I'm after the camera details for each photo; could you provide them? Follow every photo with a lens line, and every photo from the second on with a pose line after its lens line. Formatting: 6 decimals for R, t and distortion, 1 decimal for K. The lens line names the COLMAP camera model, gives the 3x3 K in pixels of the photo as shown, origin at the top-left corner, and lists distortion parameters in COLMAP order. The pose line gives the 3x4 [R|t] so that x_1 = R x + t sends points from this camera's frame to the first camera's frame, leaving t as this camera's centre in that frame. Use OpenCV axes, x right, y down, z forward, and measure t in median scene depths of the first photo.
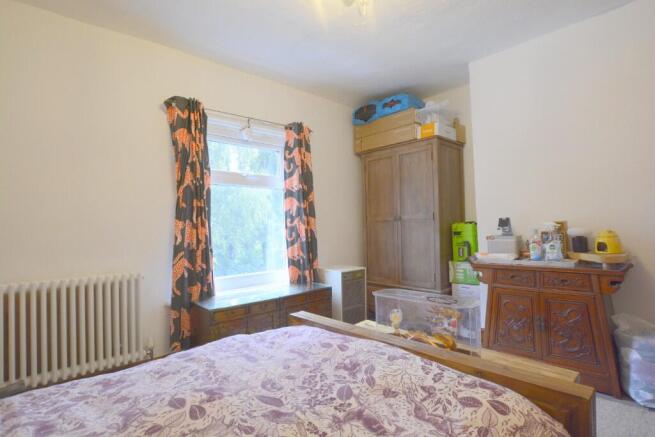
lens RADIAL K [[324.4, 0, 328.1], [0, 324.4, 220.9], [0, 0, 1]] dist [-0.015391, -0.000079]
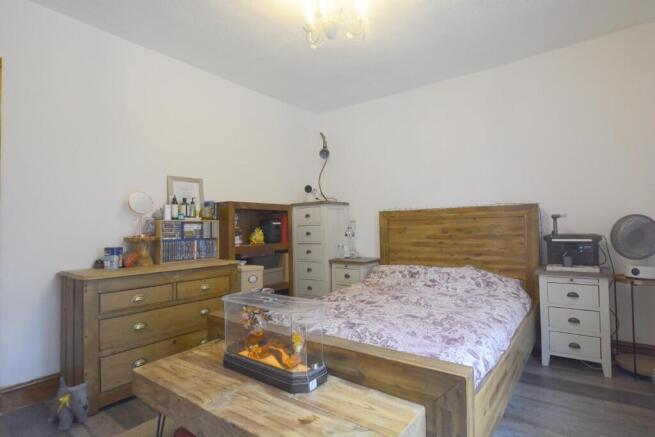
lens RADIAL K [[324.4, 0, 328.1], [0, 324.4, 220.9], [0, 0, 1]] dist [-0.015391, -0.000079]
pose [[-0.993583, 0.038410, -0.106384, 0.758141], [0.043551, 0.997972, -0.046431, 0.090337], [0.104385, -0.050766, -0.993240, 2.630149]]
